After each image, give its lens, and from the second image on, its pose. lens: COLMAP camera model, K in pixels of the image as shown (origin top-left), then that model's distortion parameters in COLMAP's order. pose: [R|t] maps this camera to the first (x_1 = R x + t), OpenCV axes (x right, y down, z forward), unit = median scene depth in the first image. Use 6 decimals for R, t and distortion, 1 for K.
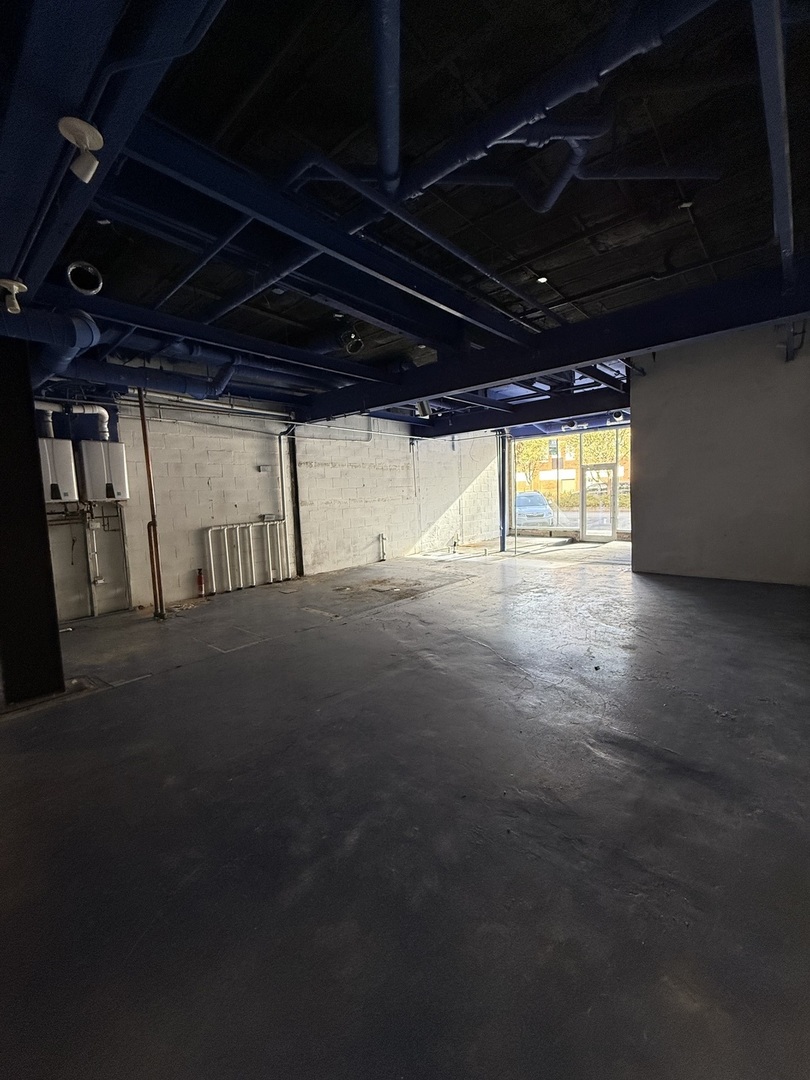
lens RADIAL K [[433.8, 0, 409.7], [0, 433.8, 535.2], [0, 0, 1]] dist [0.017080, 0.000061]
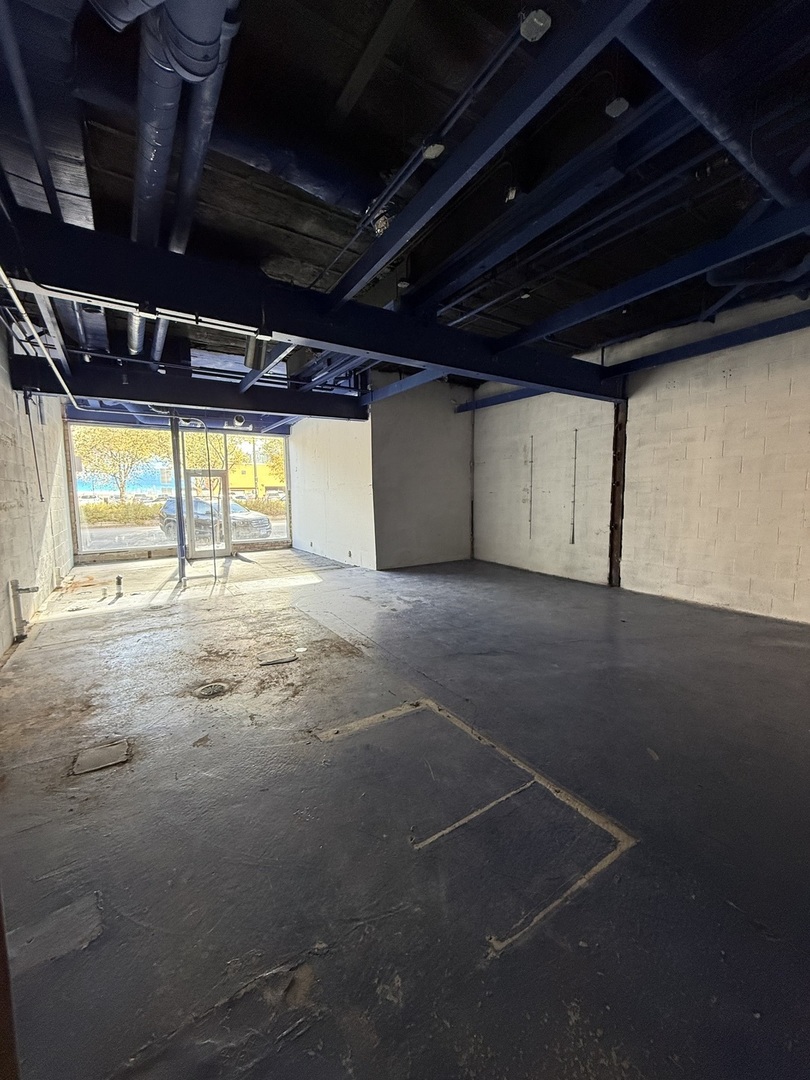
lens RADIAL K [[428.6, 0, 405.7], [0, 428.6, 535.7], [0, 0, 1]] dist [-0.000244, -0.000001]
pose [[0.269337, -0.061590, 0.961075, -0.315500], [0.099364, 0.994404, 0.035880, -0.021153], [-0.957906, 0.085832, 0.273949, 0.392785]]
